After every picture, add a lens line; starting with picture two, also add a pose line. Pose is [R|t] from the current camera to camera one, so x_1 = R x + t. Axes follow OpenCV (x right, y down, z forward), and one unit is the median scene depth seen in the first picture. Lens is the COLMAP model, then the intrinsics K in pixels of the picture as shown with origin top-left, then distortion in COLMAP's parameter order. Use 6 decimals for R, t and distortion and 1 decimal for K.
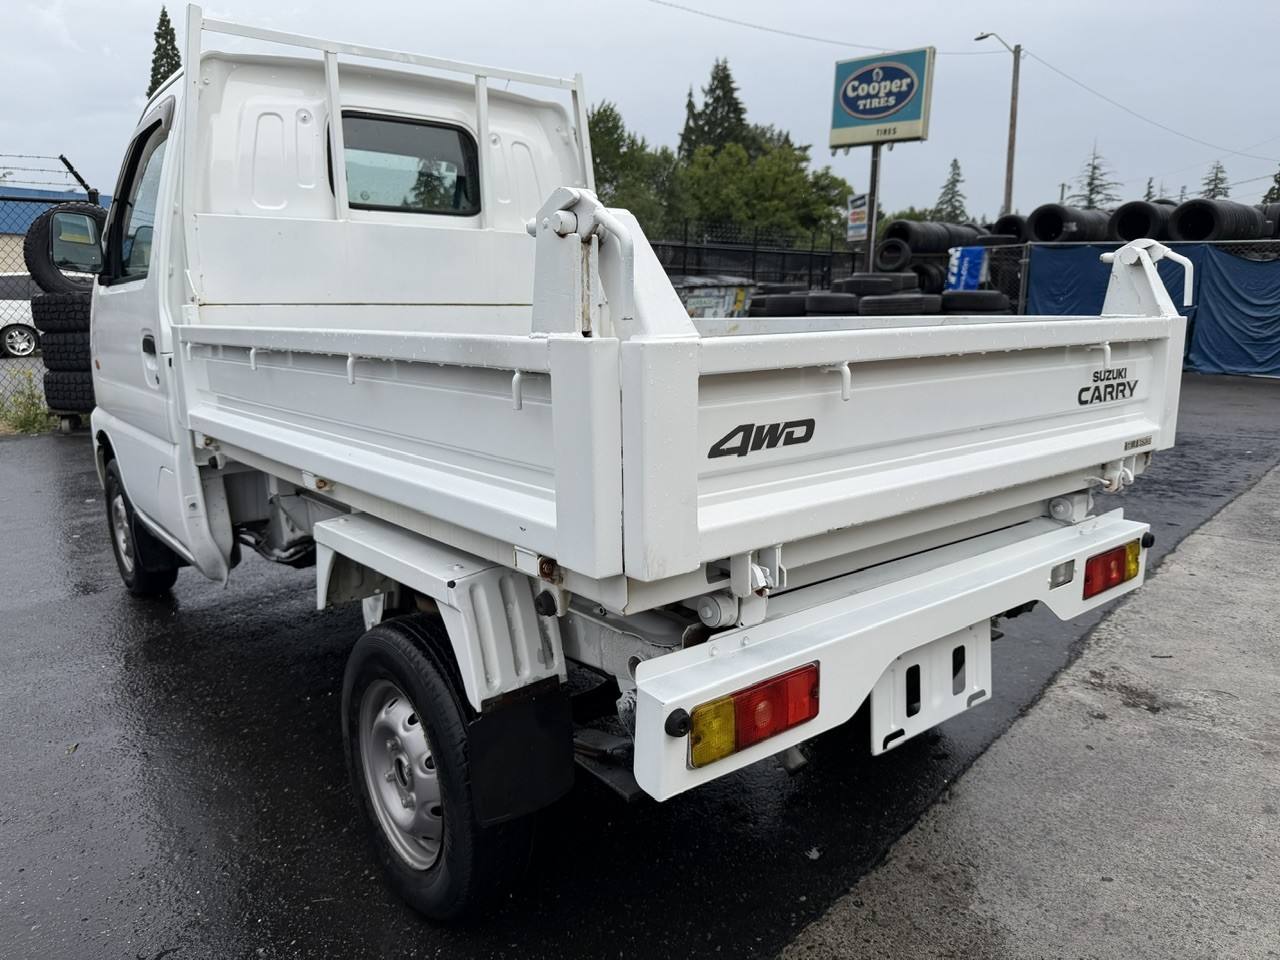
lens RADIAL K [[919.4, 0, 648.4], [0, 919.4, 473.9], [0, 0, 1]] dist [0.020373, -0.038095]
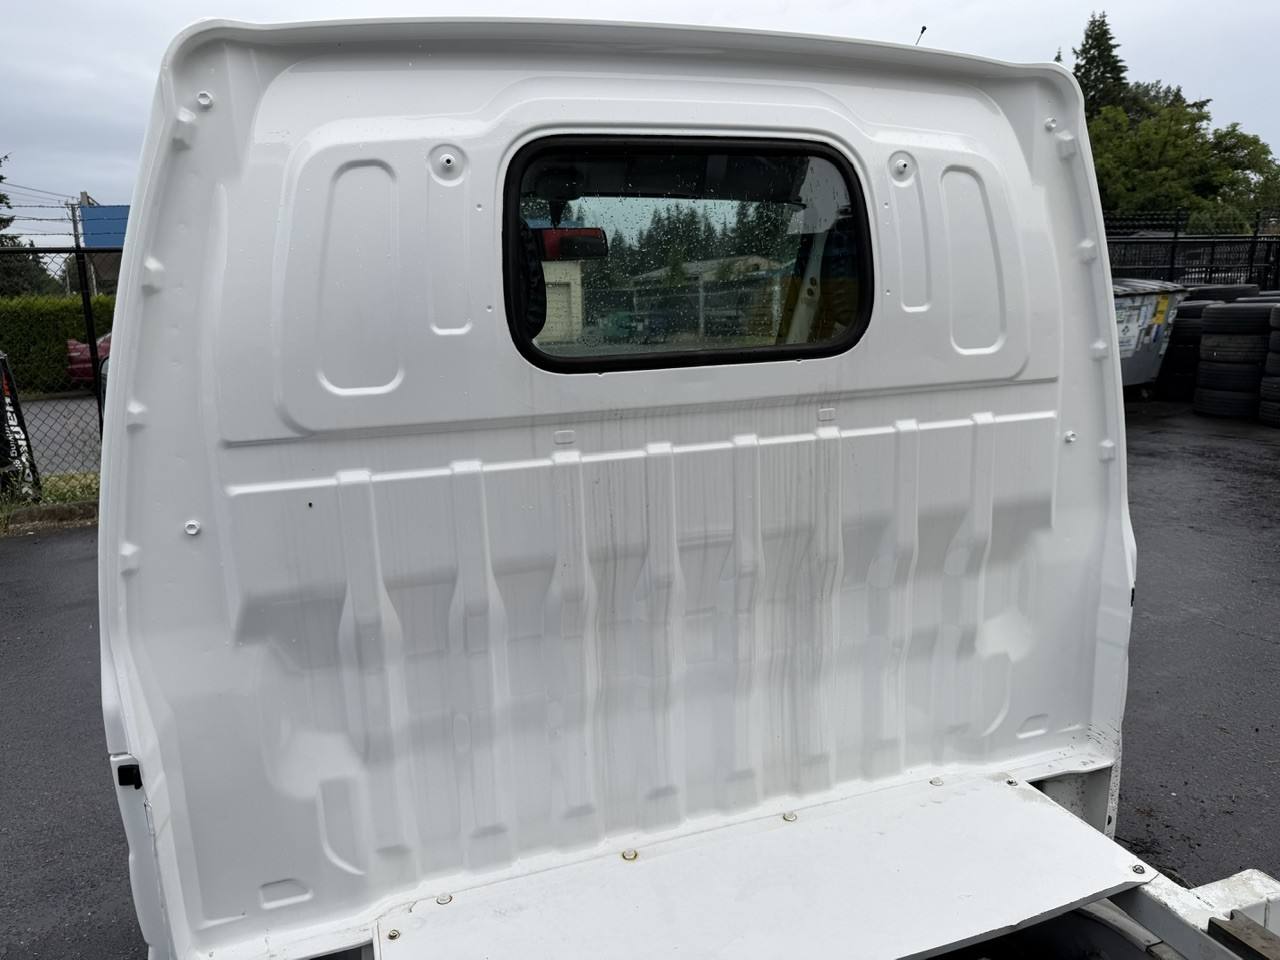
lens RADIAL K [[919.4, 0, 646.7], [0, 919.4, 472.7], [0, 0, 1]] dist [0.020373, -0.038095]
pose [[0.935806, 0.030003, -0.351236, -0.021139], [-0.027608, 0.999549, 0.011825, -0.038527], [0.351432, -0.001369, 0.936212, 0.097123]]
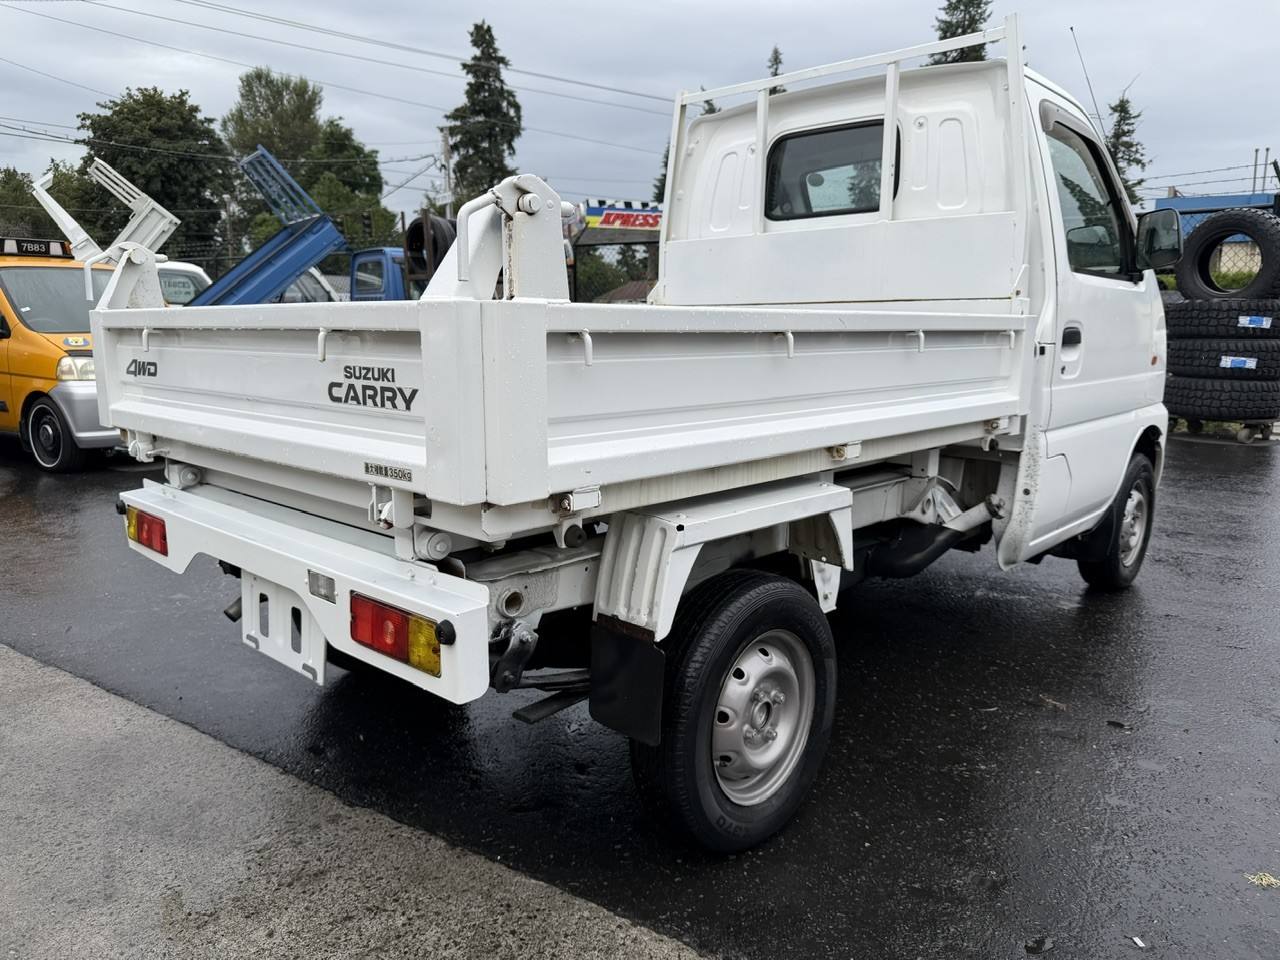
lens RADIAL K [[919.4, 0, 634.4], [0, 919.4, 464.1], [0, 0, 1]] dist [0.020373, -0.038095]
pose [[0.117473, 0.159365, -0.980206, 0.130657], [-0.183128, 0.973589, 0.136342, -0.018010], [0.976045, 0.163486, 0.143554, 0.111525]]
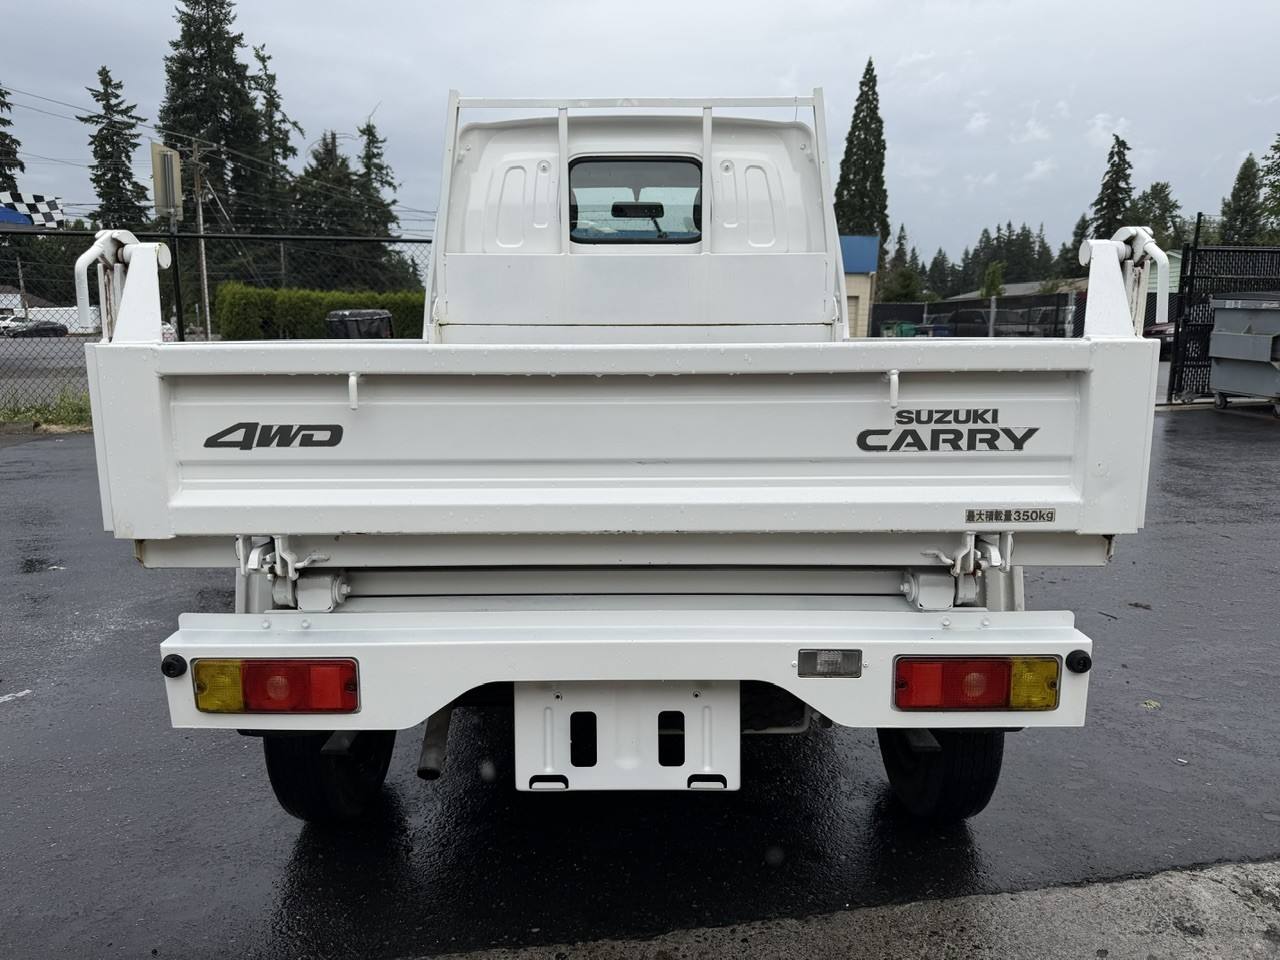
lens RADIAL K [[919.4, 0, 641.4], [0, 919.4, 472.2], [0, 0, 1]] dist [0.020373, -0.038095]
pose [[0.767902, 0.104053, -0.632060, 0.077994], [-0.120306, 0.992587, 0.017243, -0.004586], [0.629169, 0.062800, 0.774728, 0.027357]]
